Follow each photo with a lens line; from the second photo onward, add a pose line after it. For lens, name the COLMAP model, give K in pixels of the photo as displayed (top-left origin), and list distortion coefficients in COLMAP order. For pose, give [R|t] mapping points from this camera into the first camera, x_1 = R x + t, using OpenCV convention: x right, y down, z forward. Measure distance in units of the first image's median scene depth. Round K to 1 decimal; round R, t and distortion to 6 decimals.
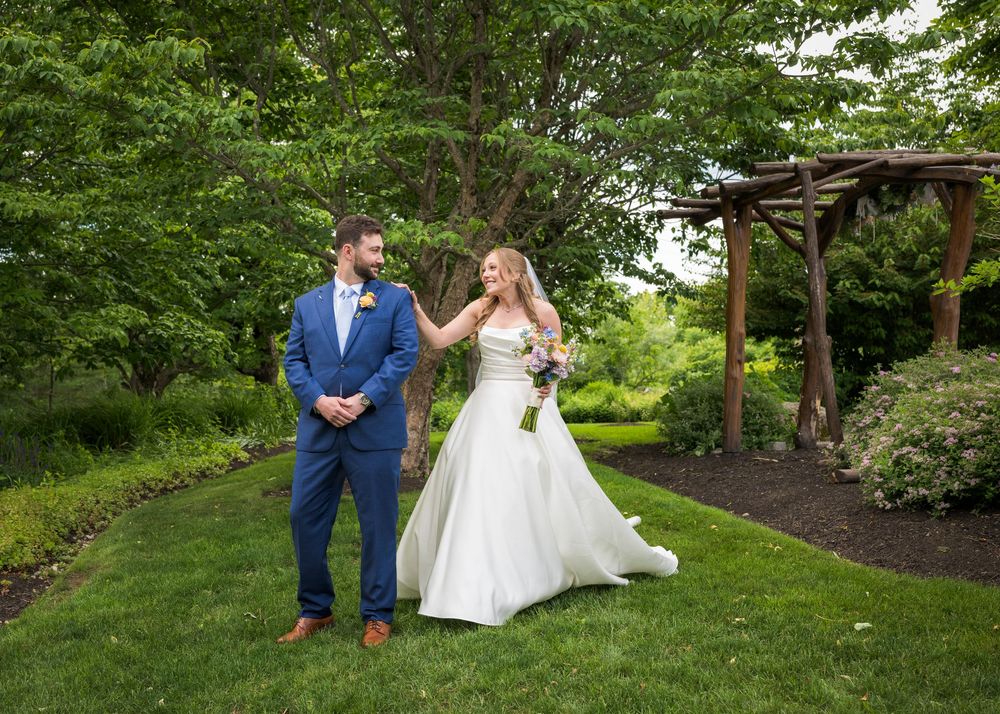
lens RADIAL K [[1203.0, 0, 500.0], [0, 1203.0, 357.0], [0, 0, 1]] dist [-0.016865, -0.041646]
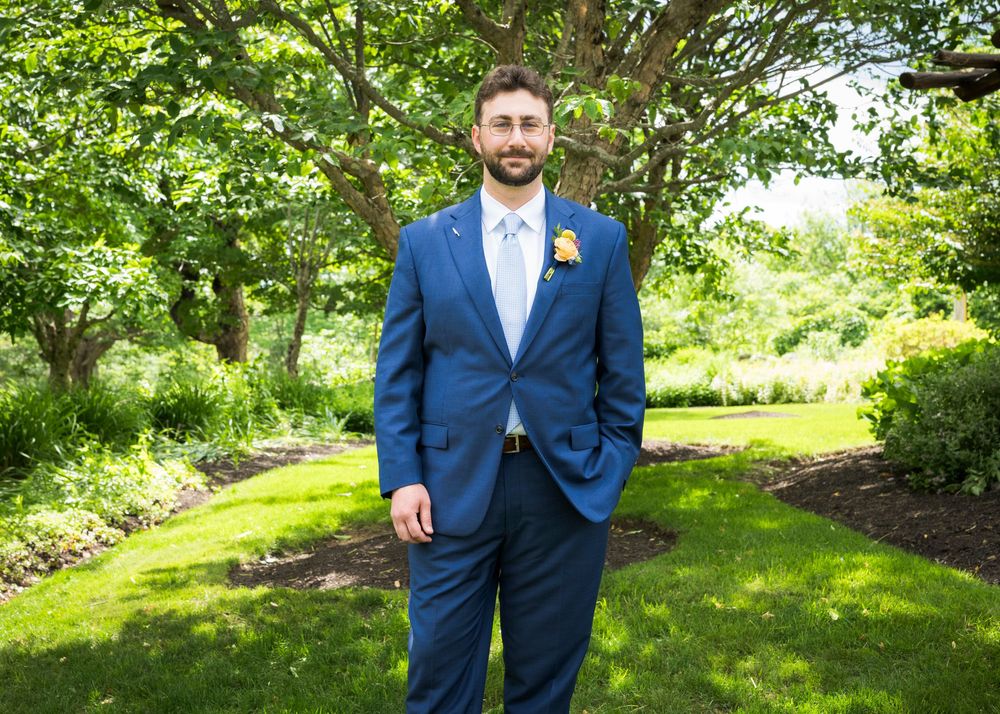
lens RADIAL K [[1203.0, 0, 500.0], [0, 1203.0, 357.0], [0, 0, 1]] dist [-0.016865, -0.041646]
pose [[0.999488, -0.011010, 0.030037, -0.057803], [0.009602, 0.998866, 0.046622, -0.009844], [-0.030516, -0.046309, 0.998461, 0.288750]]
